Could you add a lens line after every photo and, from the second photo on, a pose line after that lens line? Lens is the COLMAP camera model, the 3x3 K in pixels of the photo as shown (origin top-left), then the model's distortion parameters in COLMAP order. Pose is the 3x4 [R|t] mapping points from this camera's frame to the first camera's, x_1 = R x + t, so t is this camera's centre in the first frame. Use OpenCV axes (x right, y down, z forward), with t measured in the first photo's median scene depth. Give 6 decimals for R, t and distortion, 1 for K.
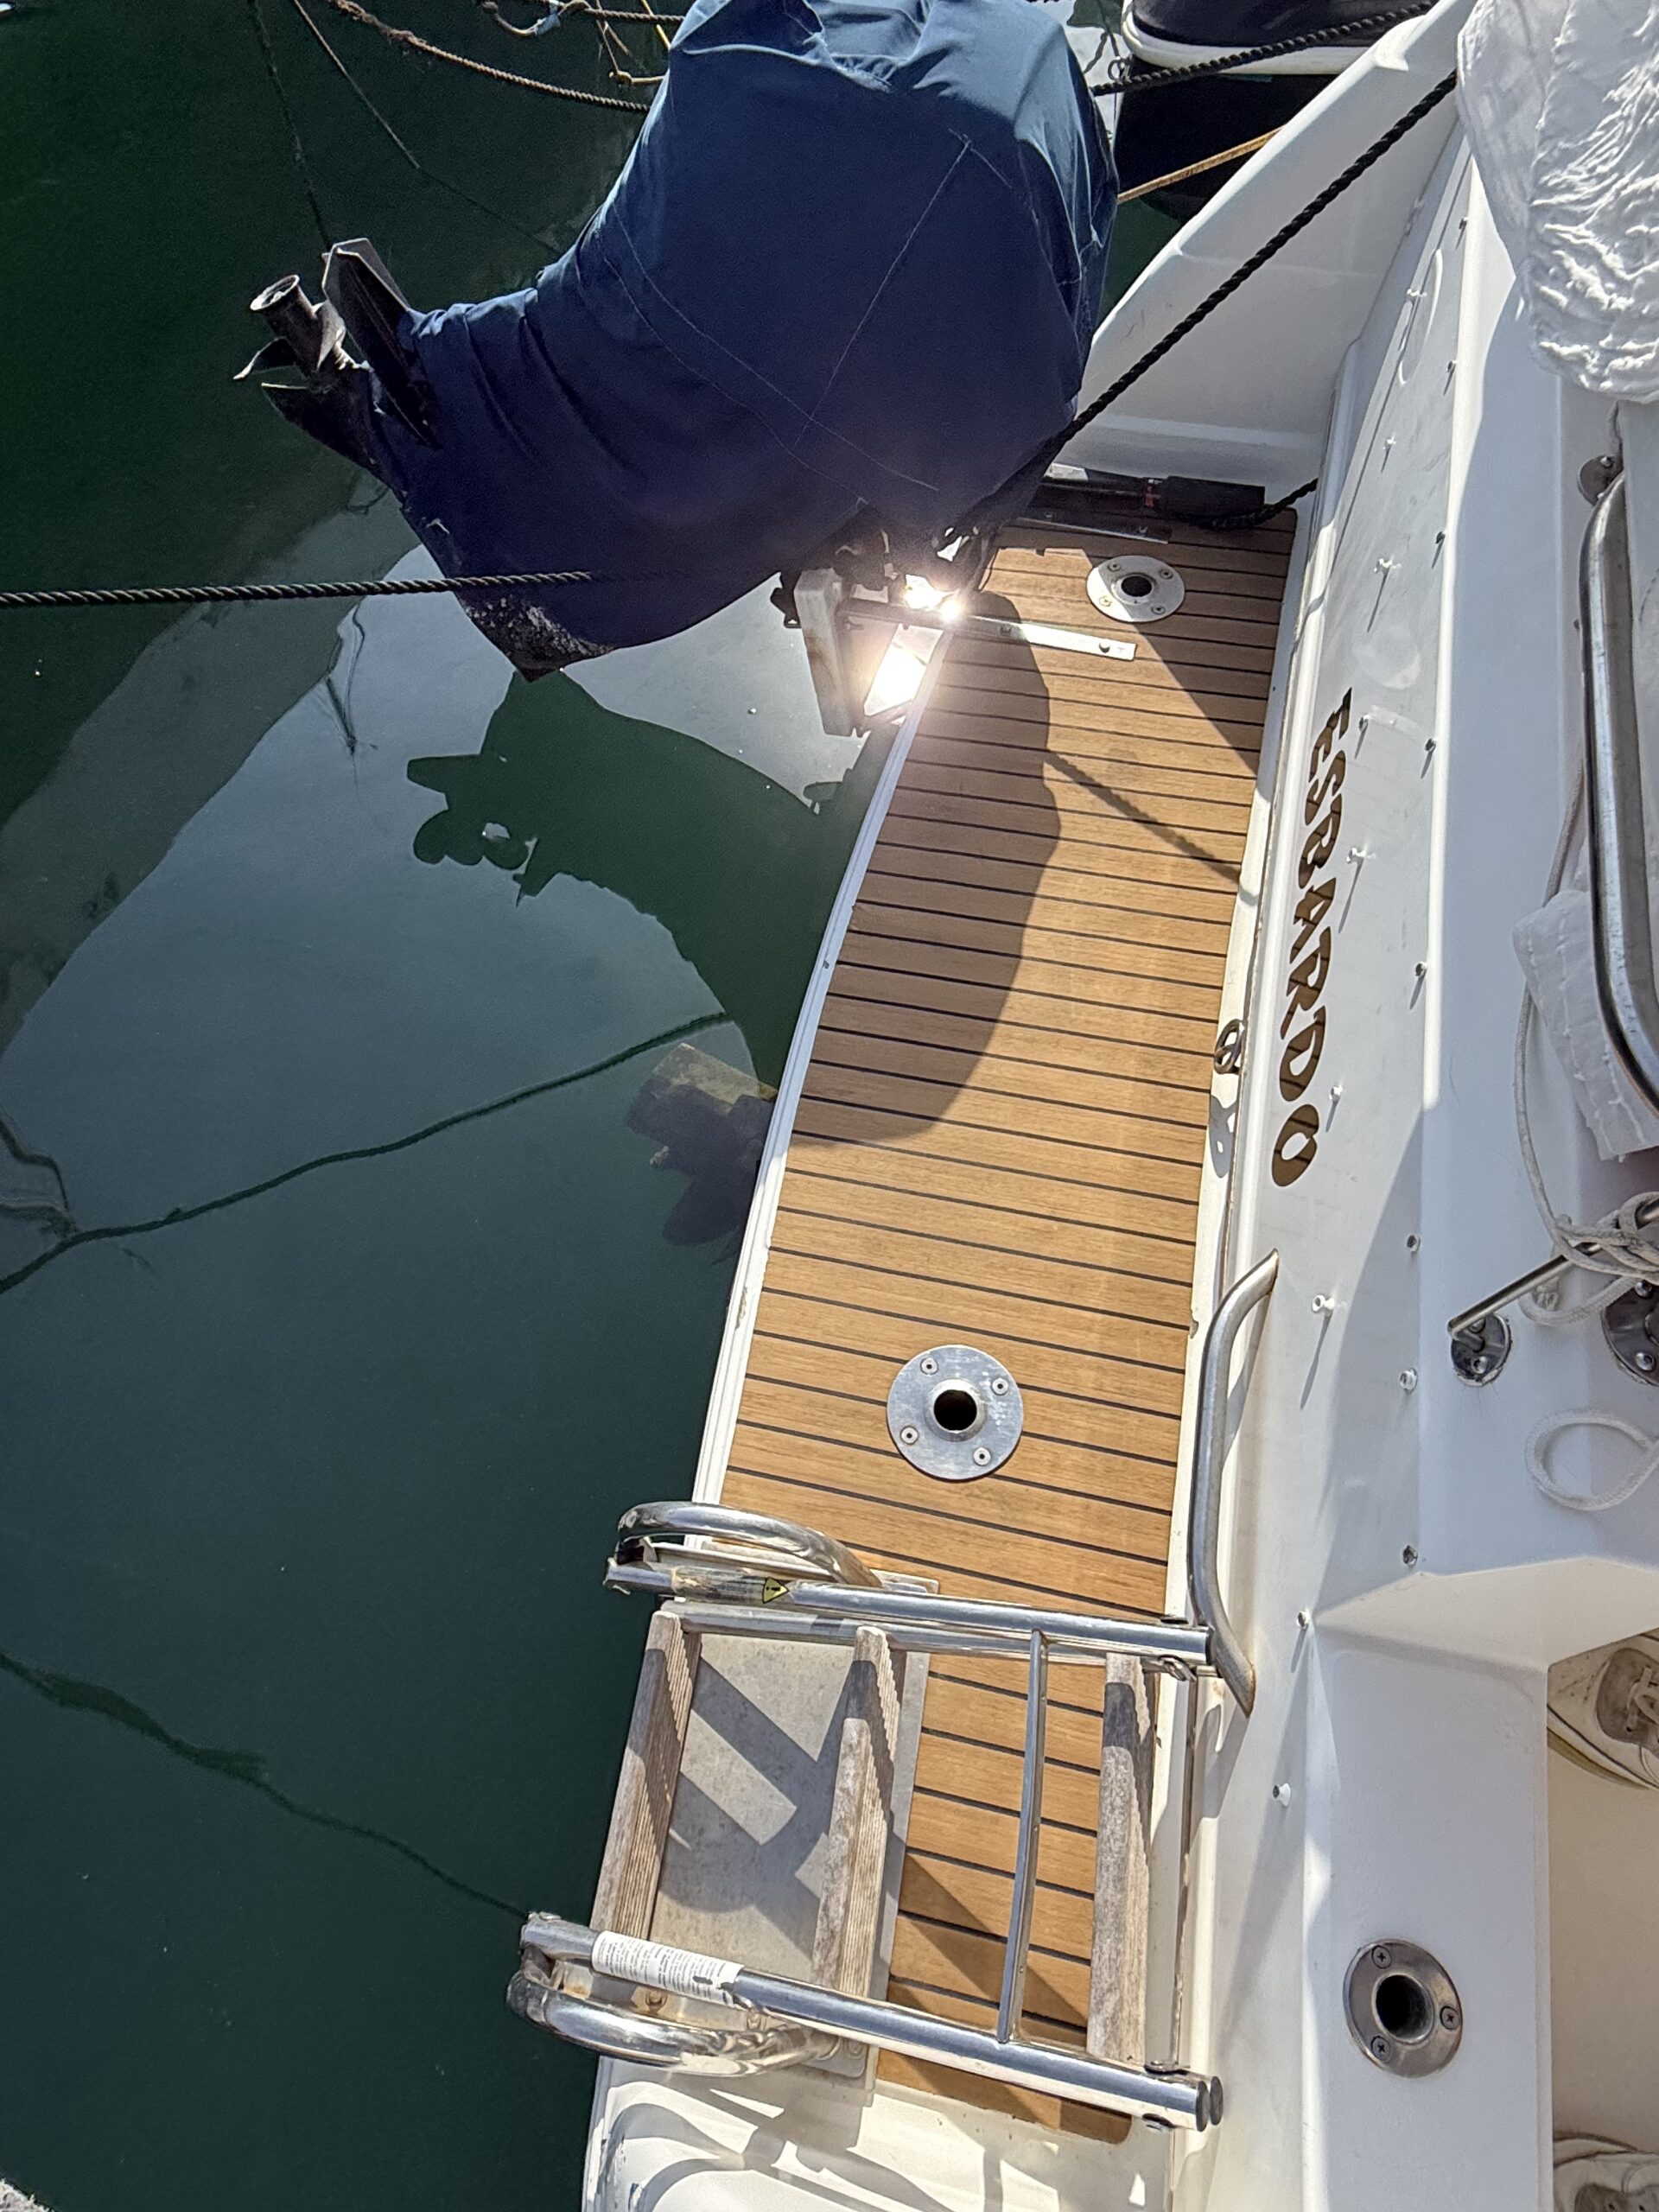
lens RADIAL K [[1339.1, 0, 829.7], [0, 1339.1, 1120.2], [0, 0, 1]] dist [0.009609, -0.004969]
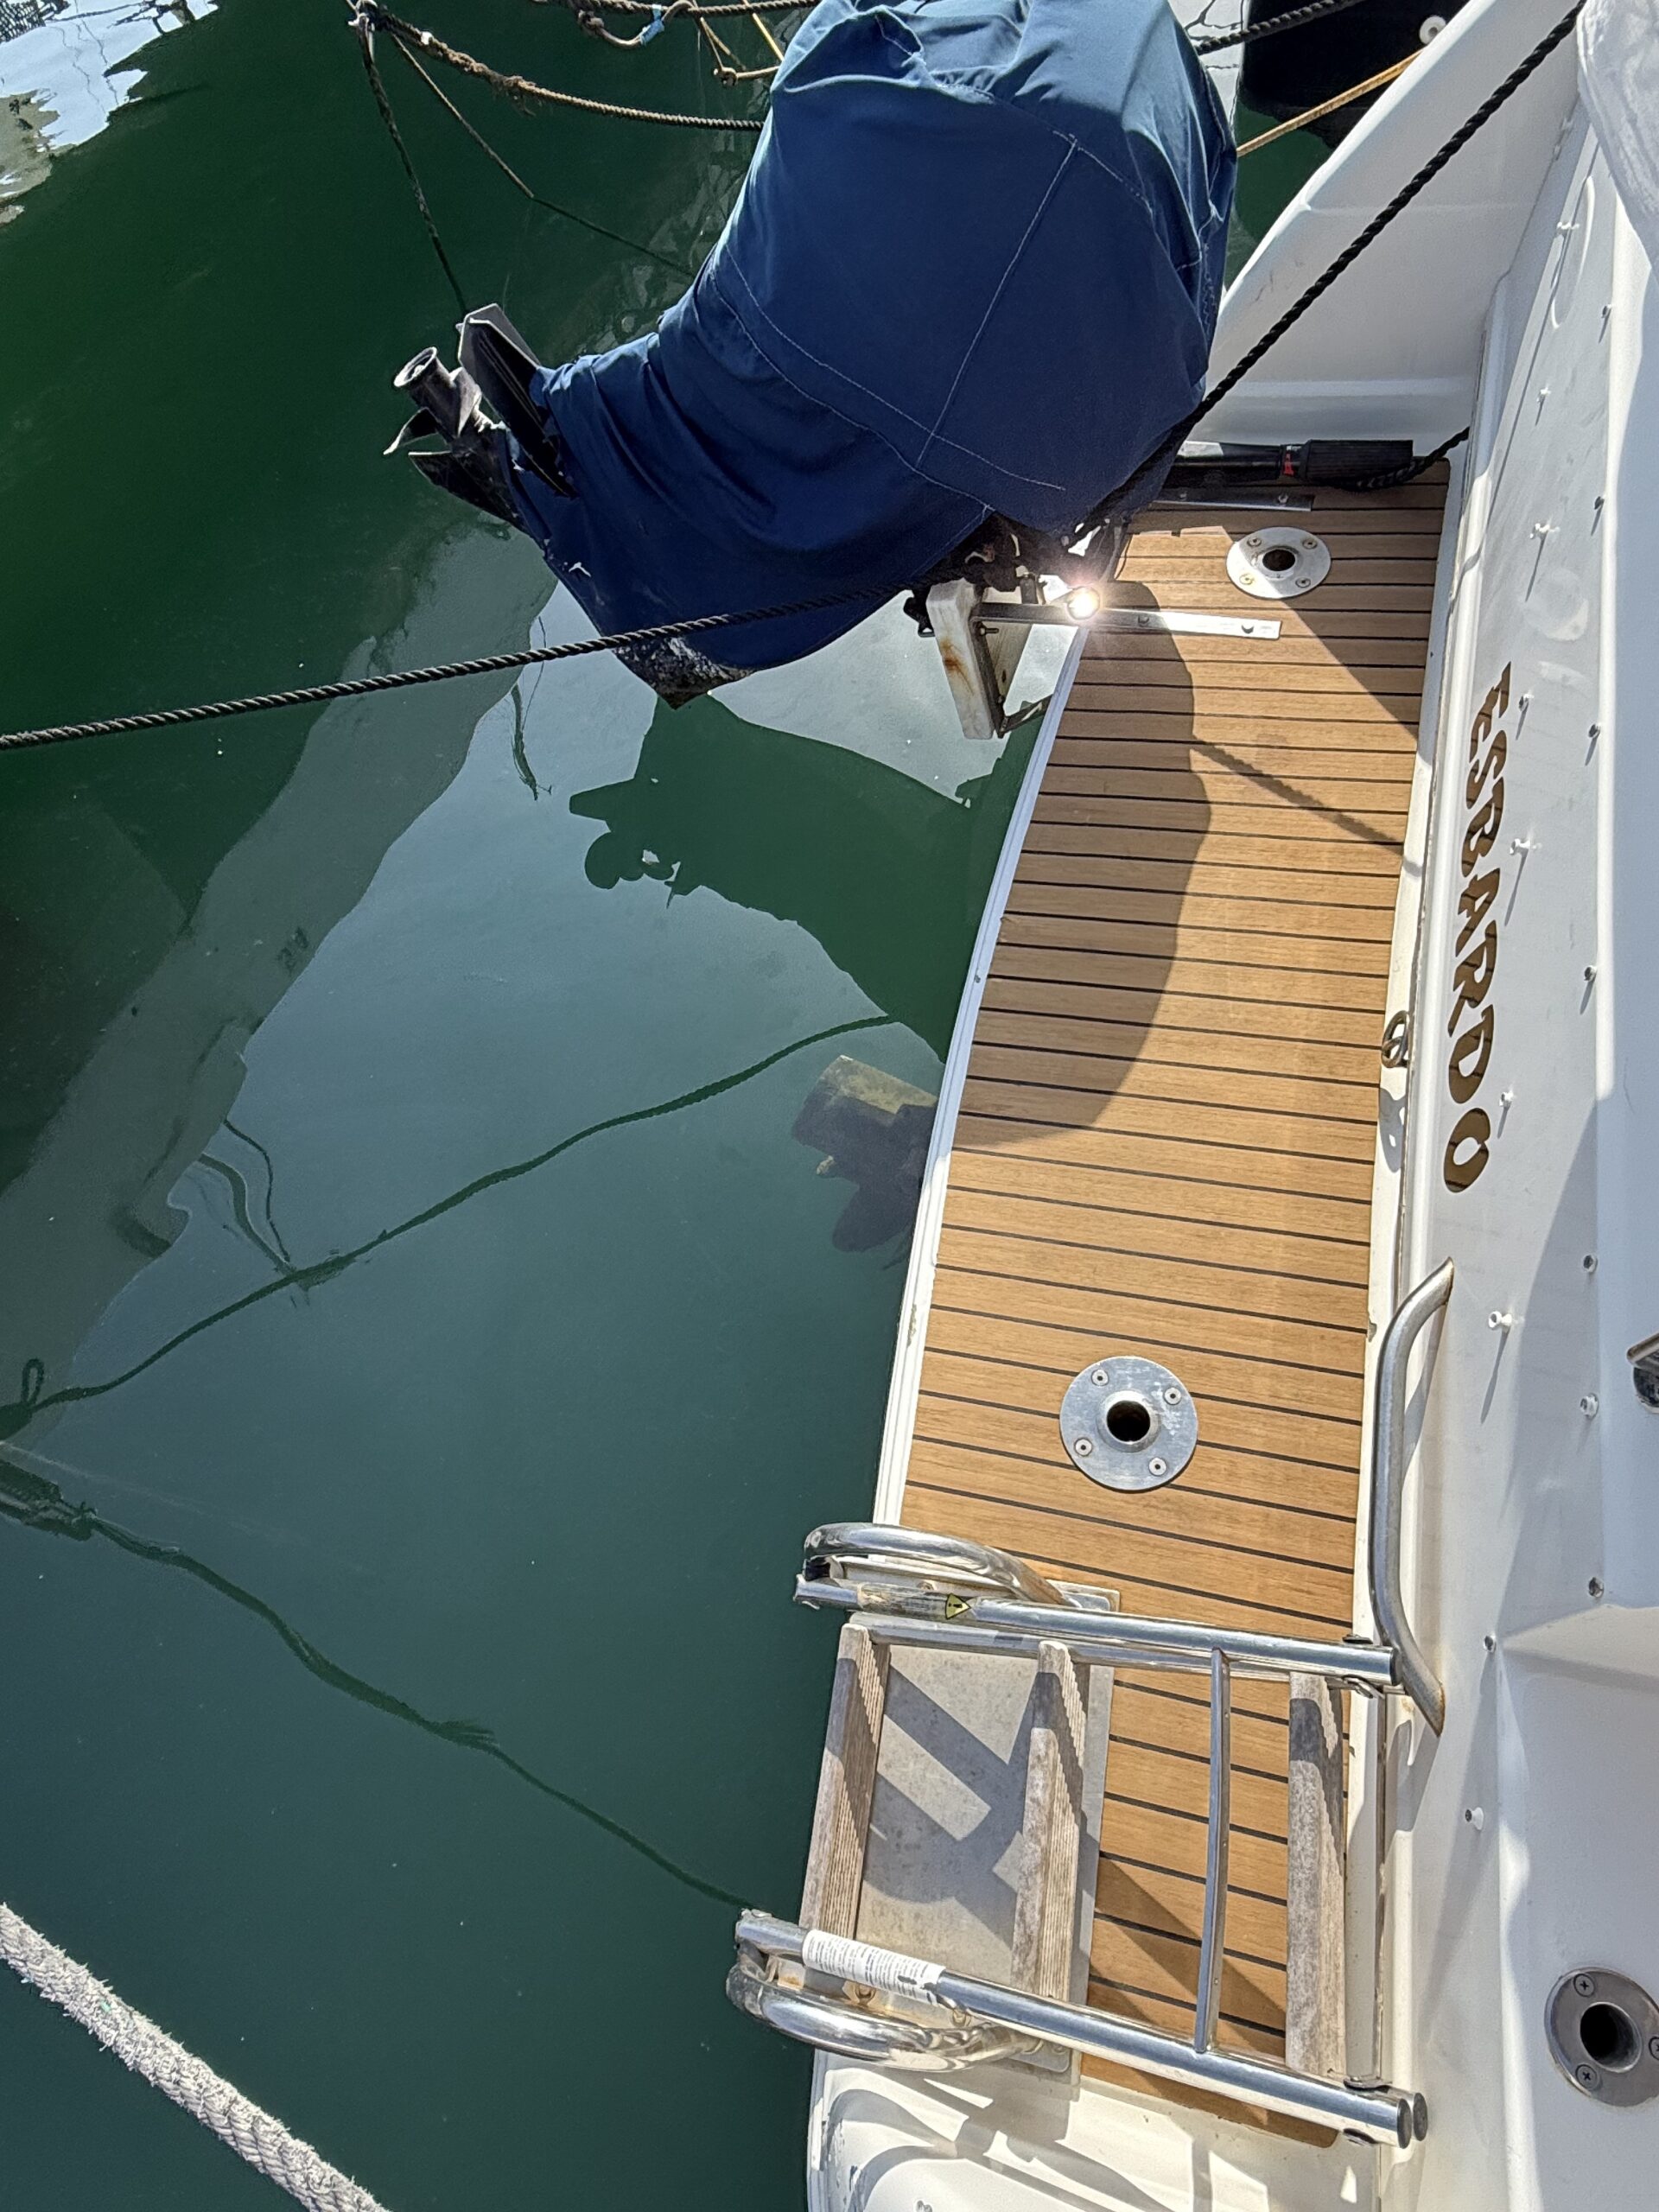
lens RADIAL K [[1339.1, 0, 826.1], [0, 1339.1, 1131.0], [0, 0, 1]] dist [0.009609, -0.004969]
pose [[0.990081, -0.054148, -0.129642, 0.010957], [0.057738, 0.998041, 0.024093, -0.038688], [0.128083, -0.031339, 0.991268, -0.022806]]
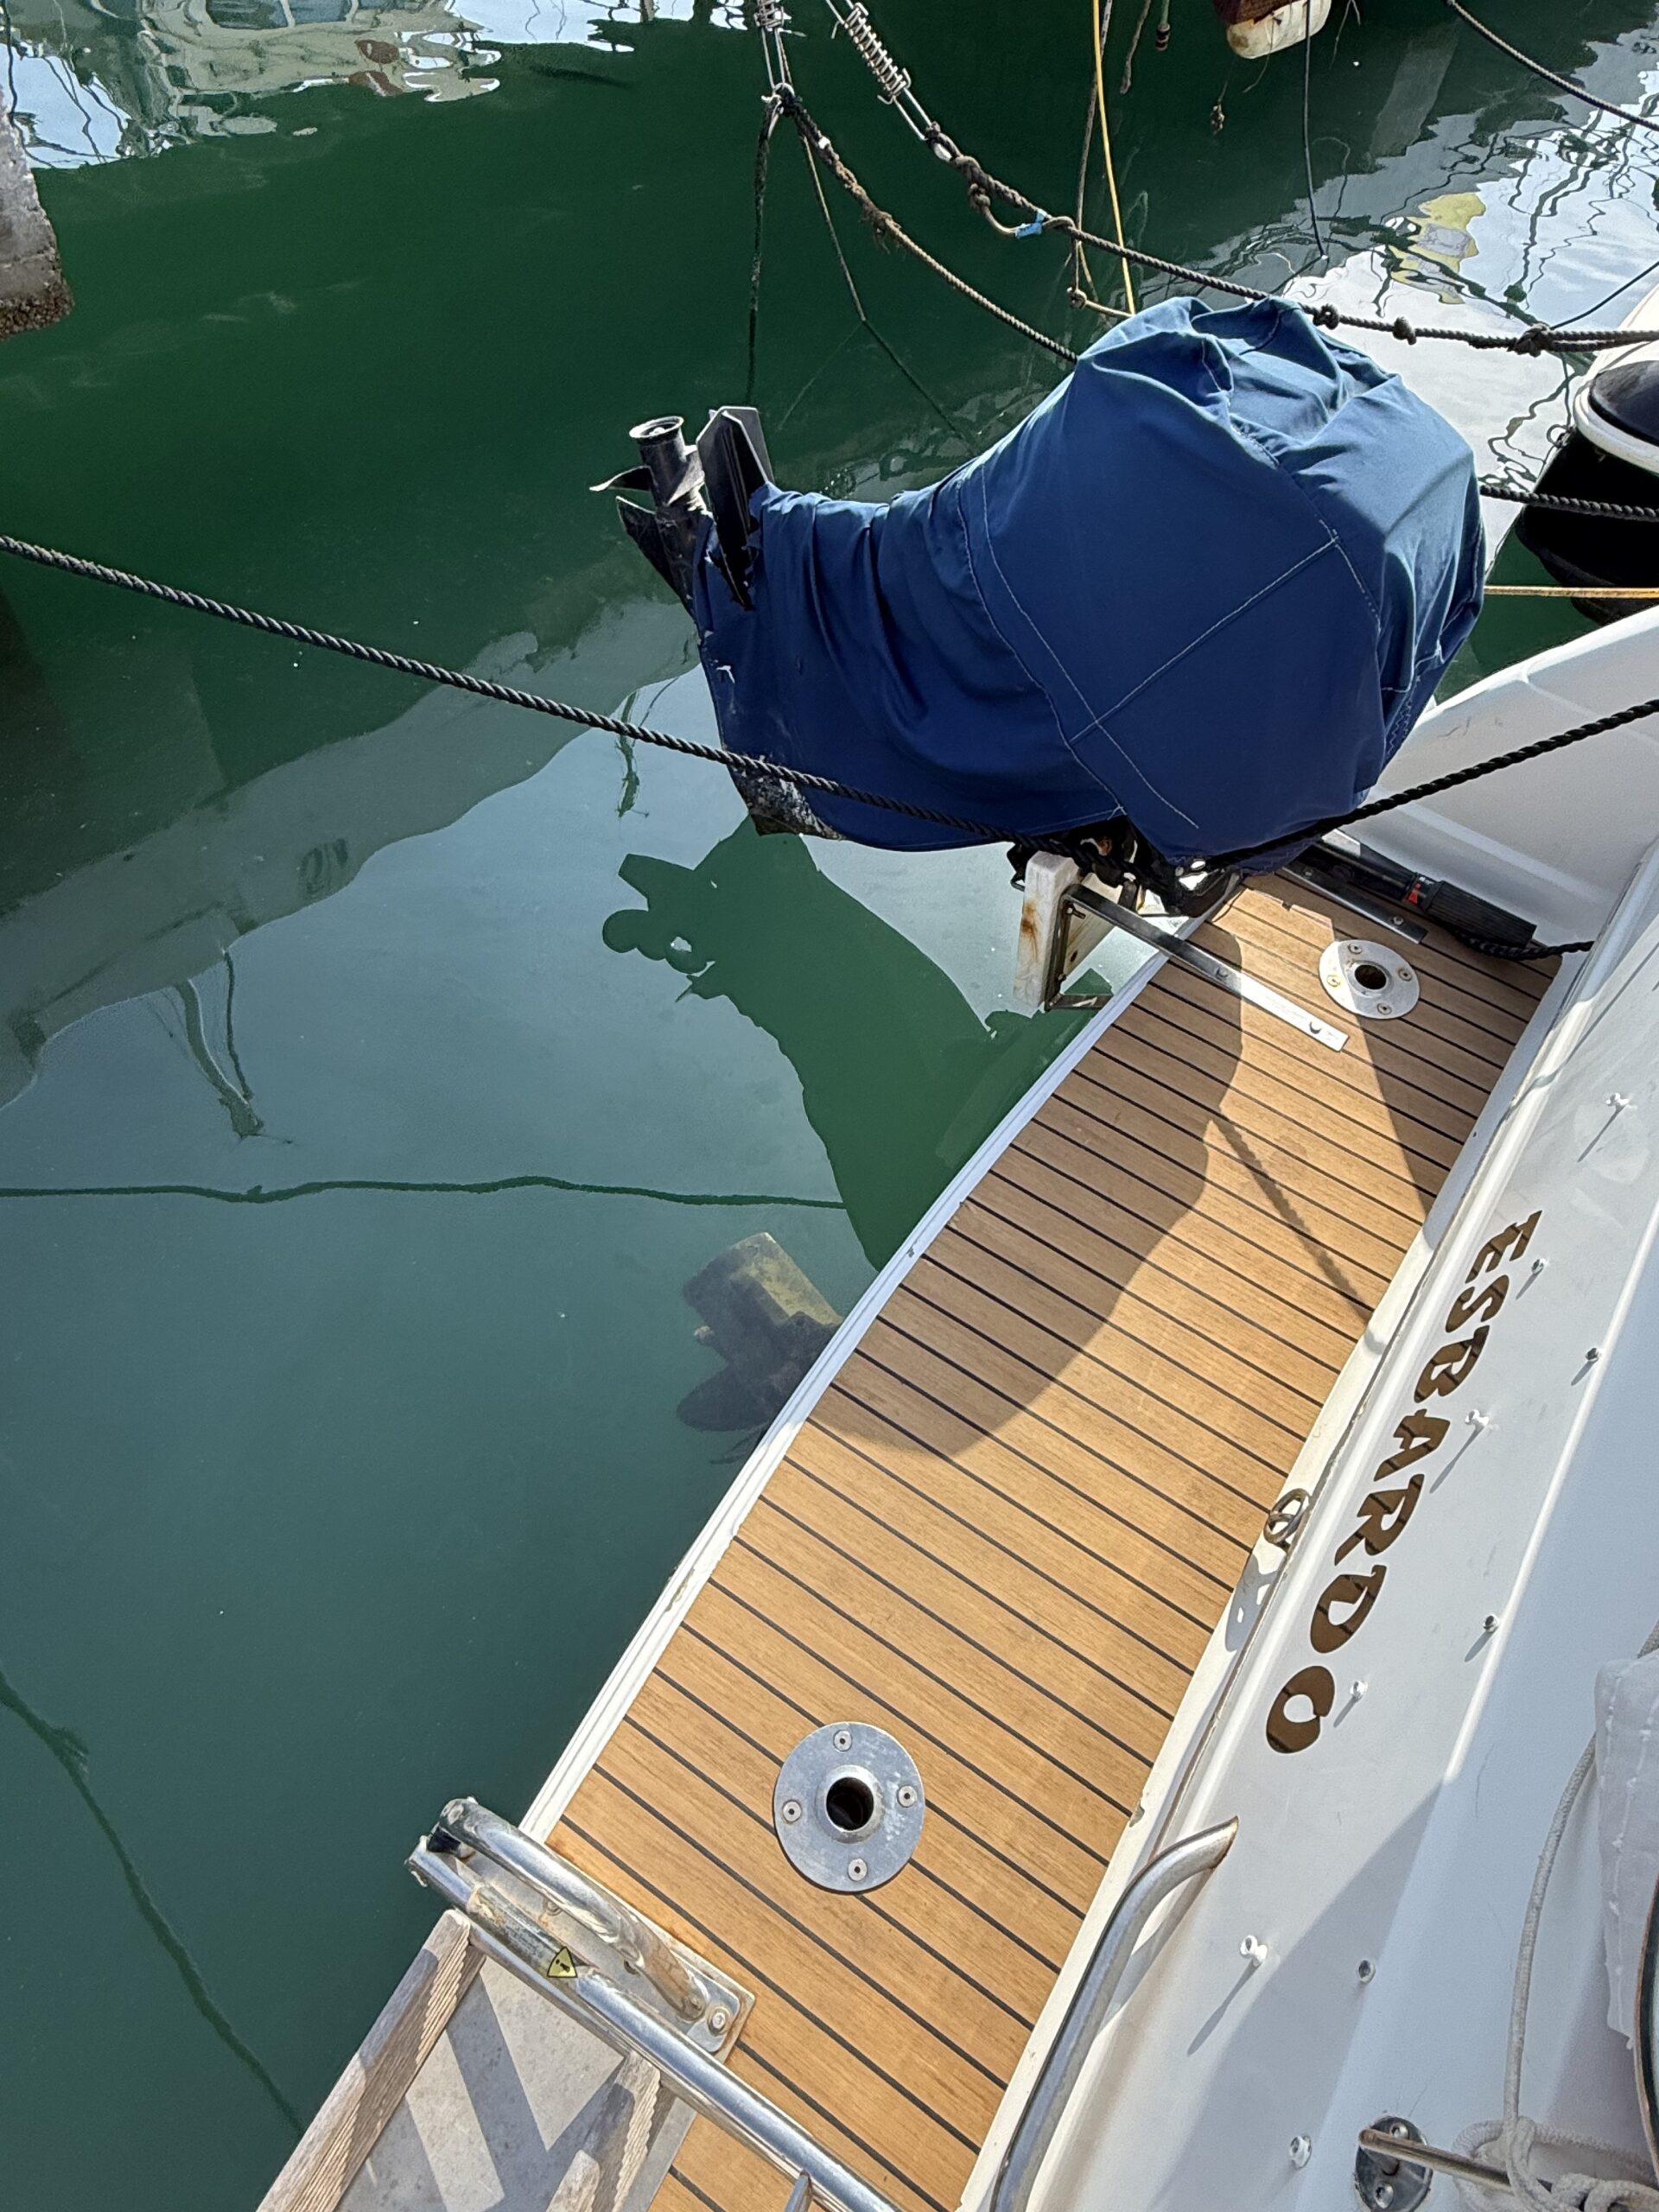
lens RADIAL K [[1339.1, 0, 852.0], [0, 1339.1, 1110.7], [0, 0, 1]] dist [0.009609, -0.004969]
pose [[0.930547, 0.352378, -0.099555, 0.020817], [-0.360069, 0.930000, -0.073821, -0.148024], [0.066574, 0.104541, 0.992290, 0.059488]]
